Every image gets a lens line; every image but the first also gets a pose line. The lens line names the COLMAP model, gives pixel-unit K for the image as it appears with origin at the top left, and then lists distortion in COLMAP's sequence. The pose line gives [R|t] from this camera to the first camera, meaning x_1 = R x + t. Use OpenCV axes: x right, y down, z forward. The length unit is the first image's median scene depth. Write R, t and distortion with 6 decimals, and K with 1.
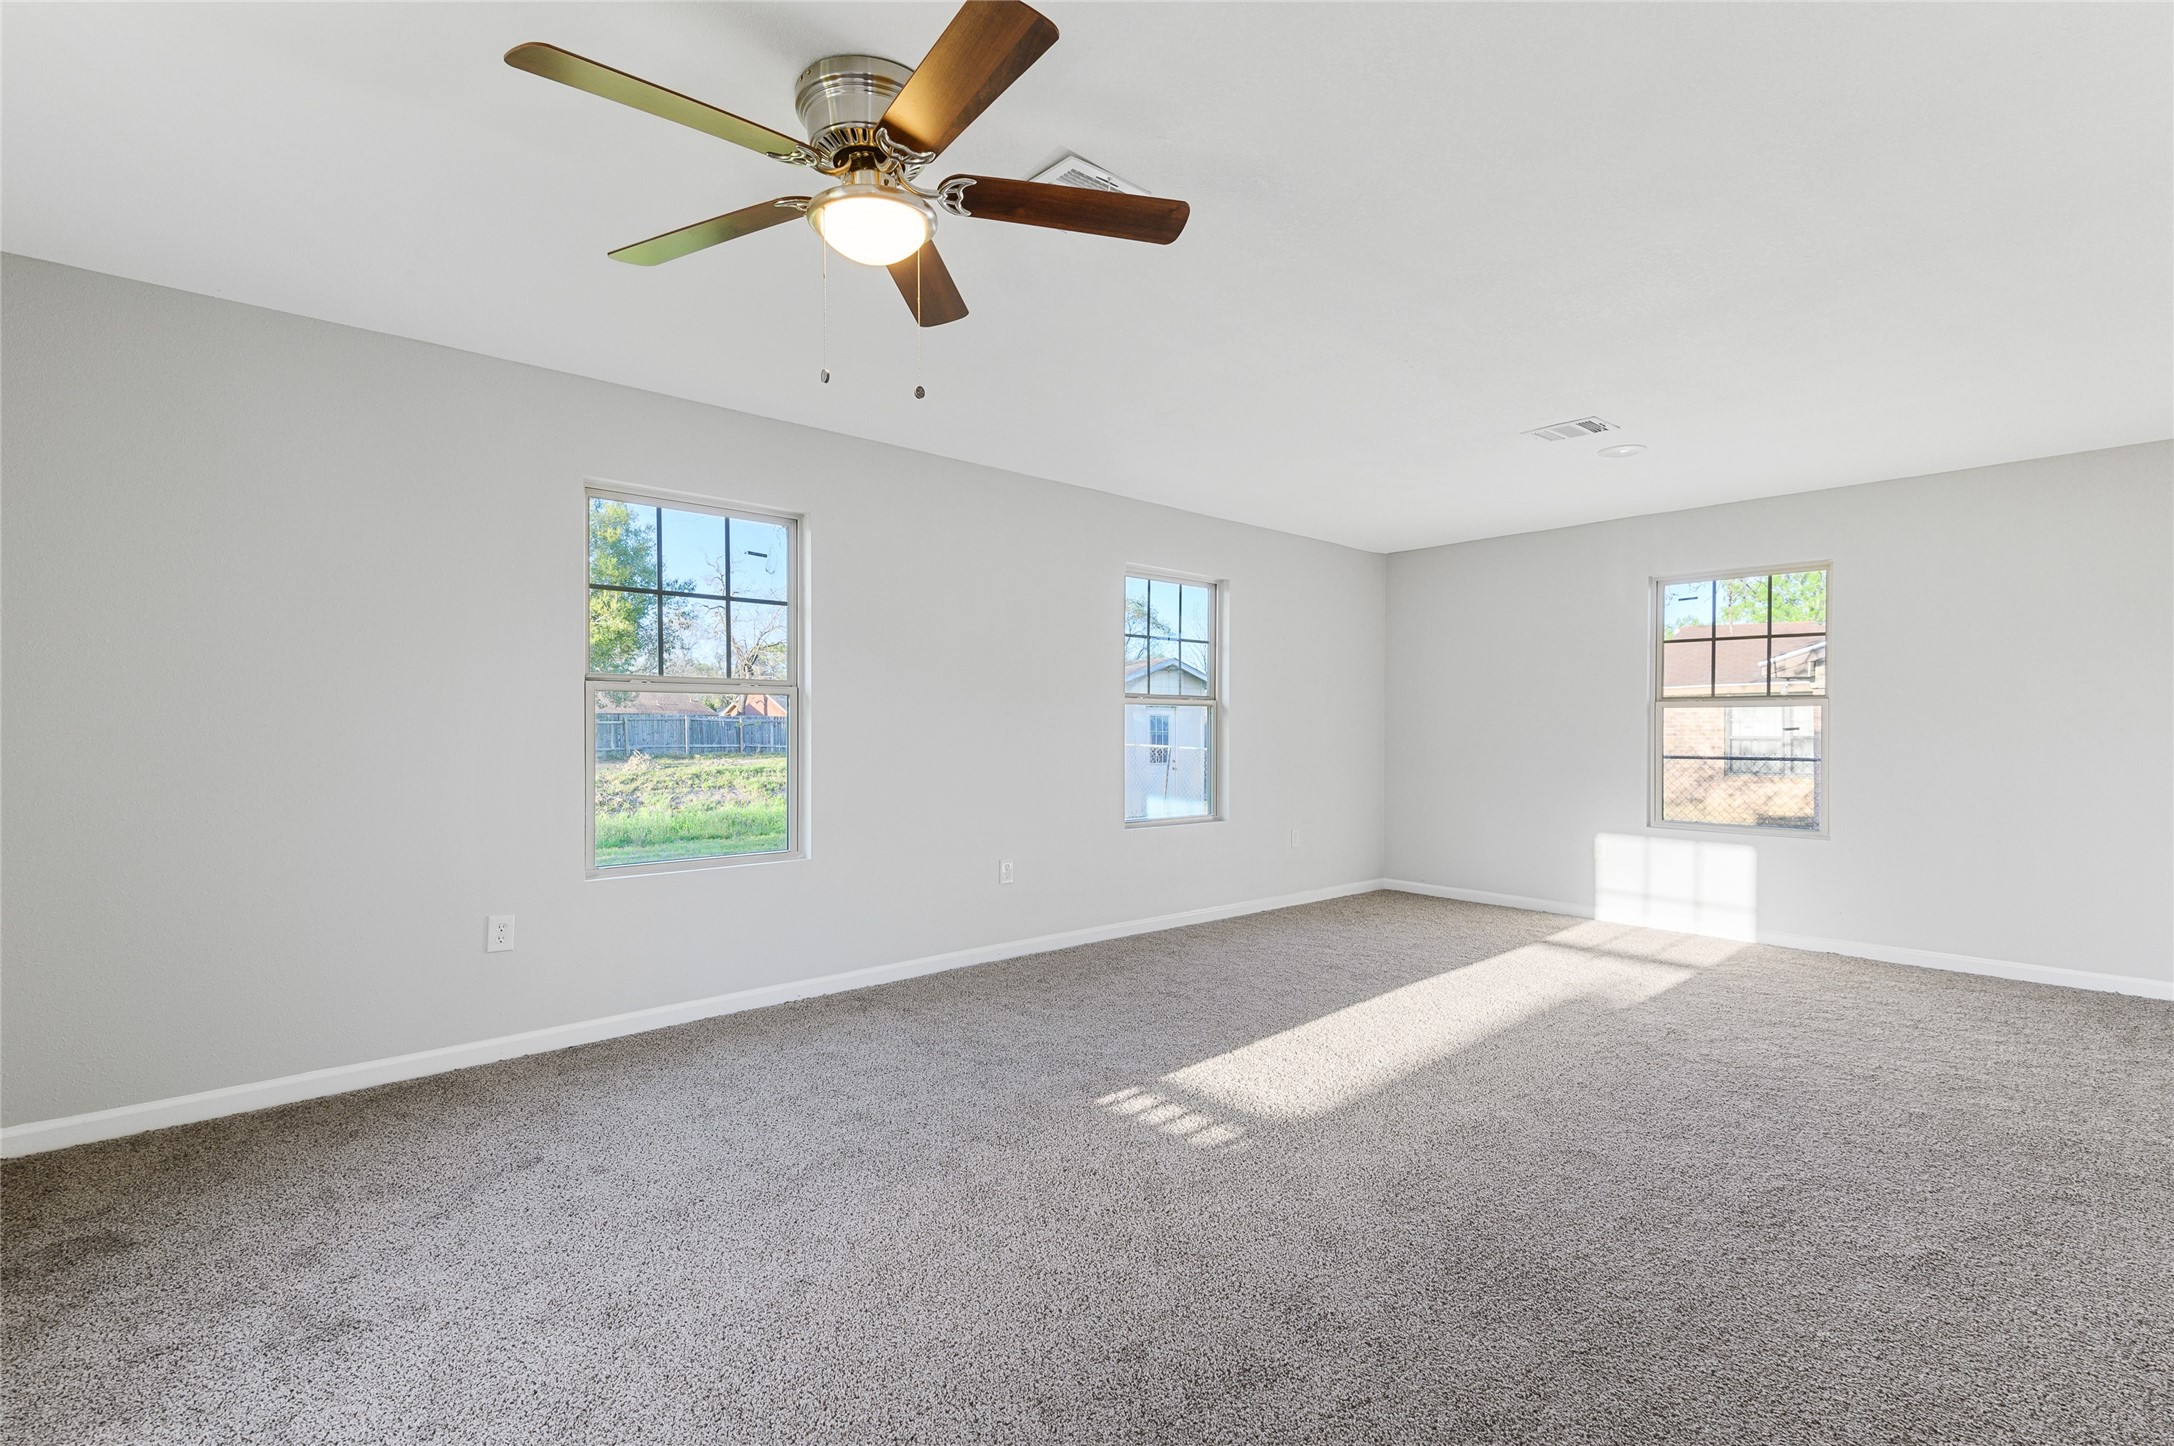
lens RADIAL K [[990.3, 0, 1077.3], [0, 990.3, 738.9], [0, 0, 1]] dist [0.025402, -0.014988]
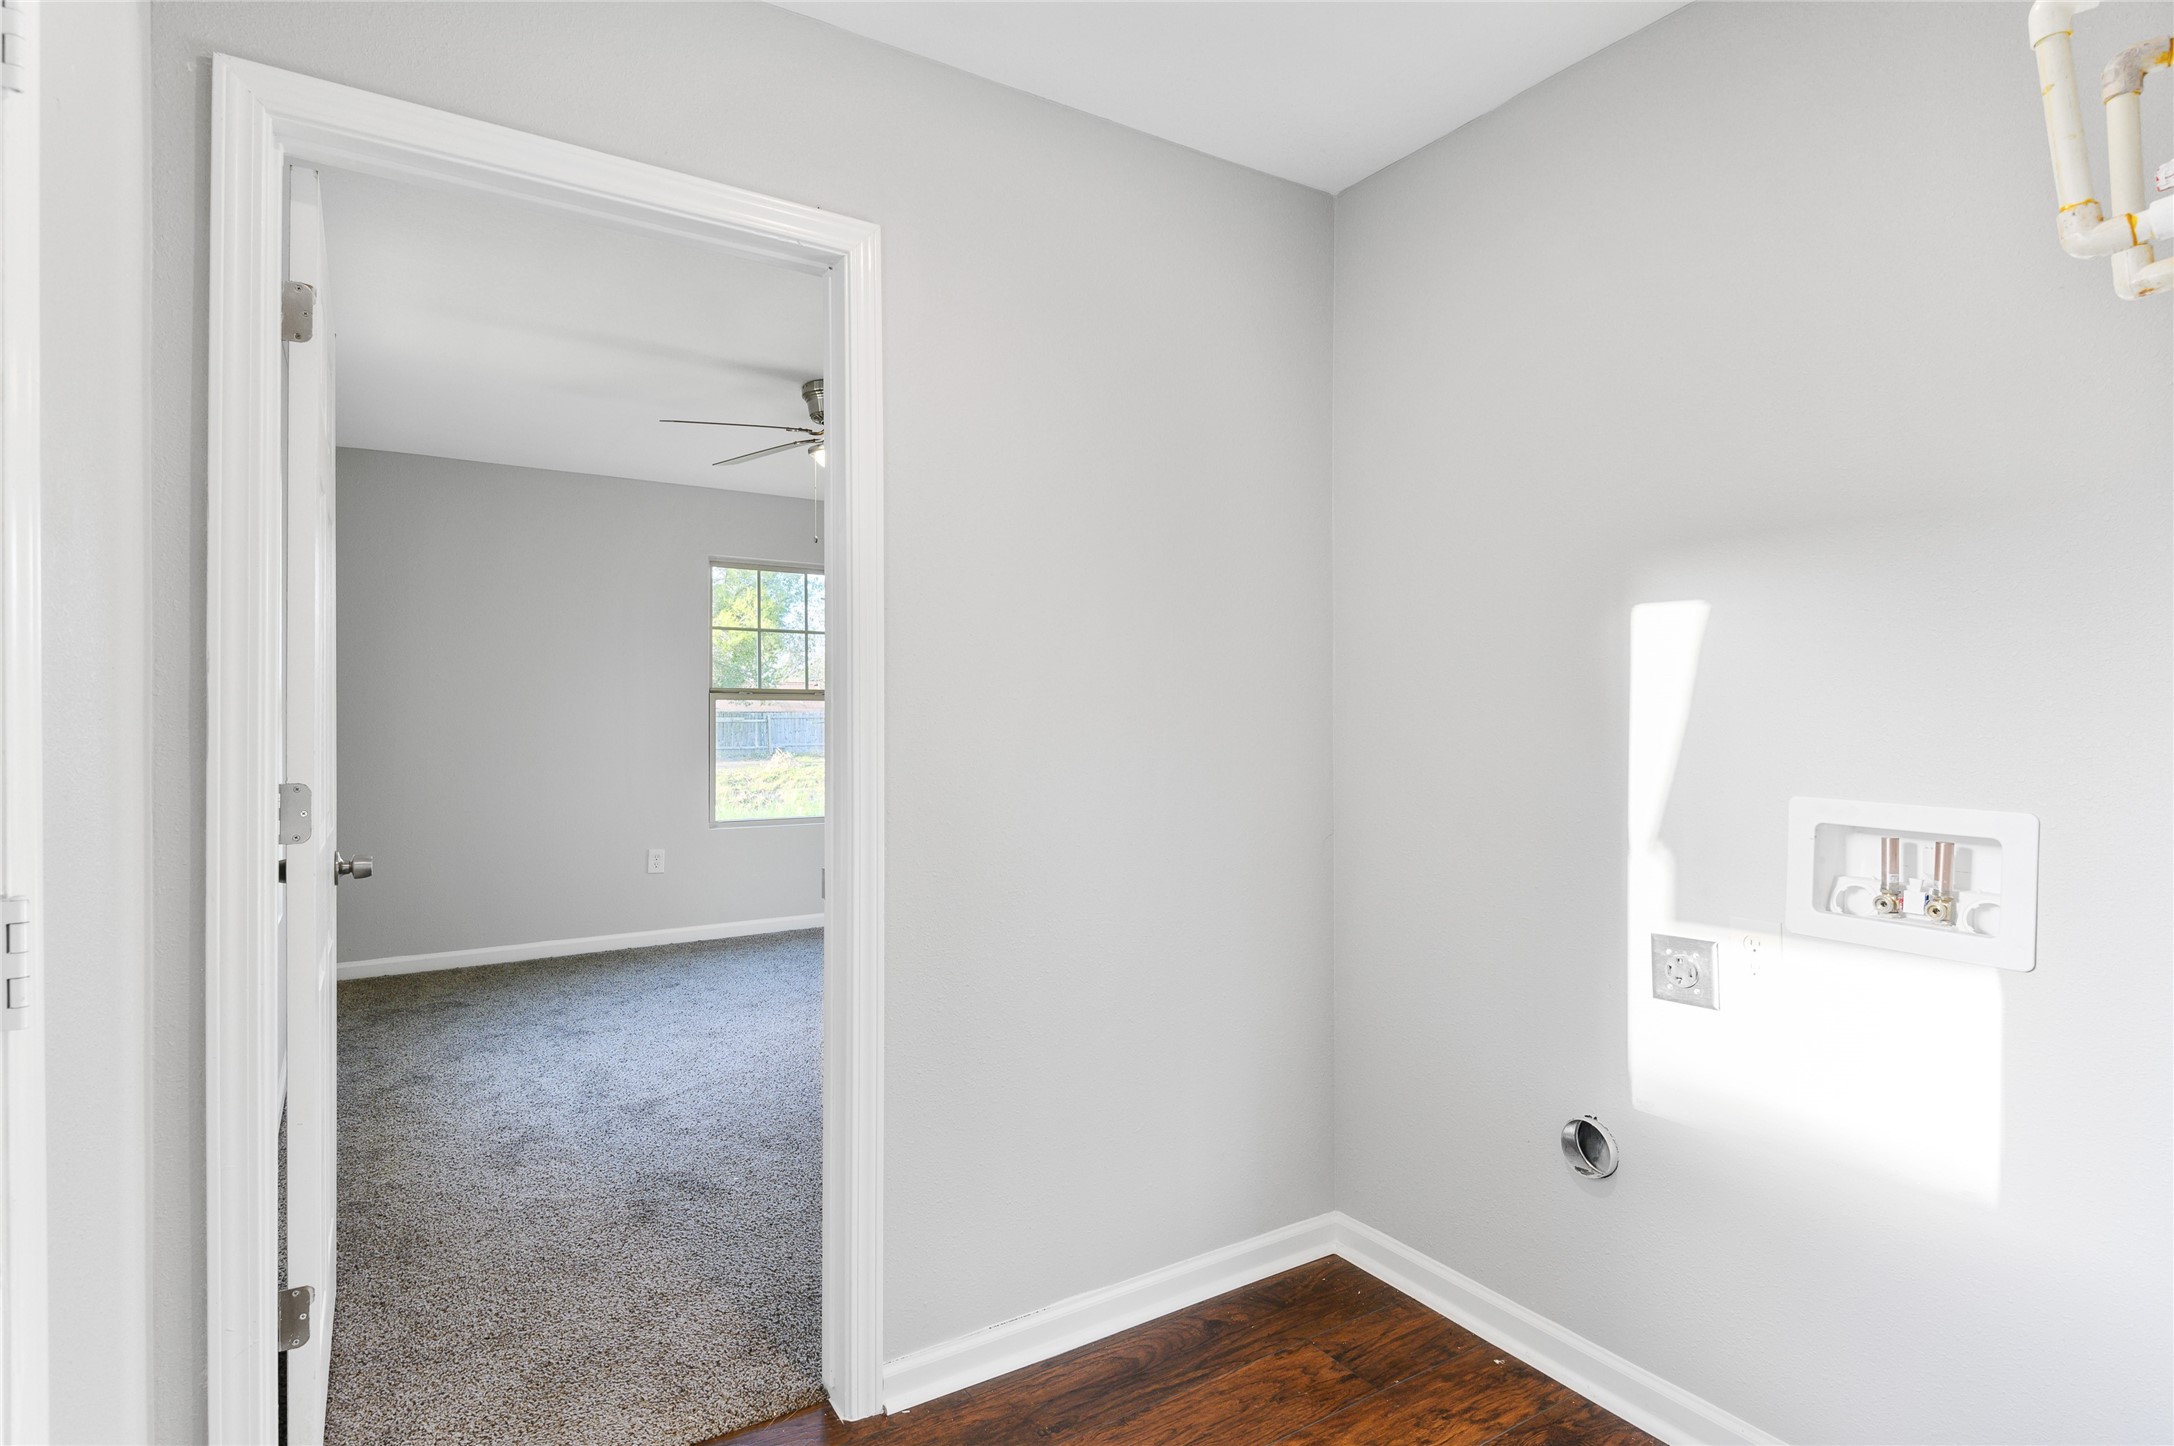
lens RADIAL K [[1080.6, 0, 1081.5], [0, 1080.6, 726.6], [0, 0, 1]] dist [-0.002013, -0.000404]
pose [[0.989116, -0.000590, -0.147137, 0.288899], [-0.001017, 0.999941, -0.010853, 0.009061], [0.147135, 0.010884, 0.989057, -0.505322]]
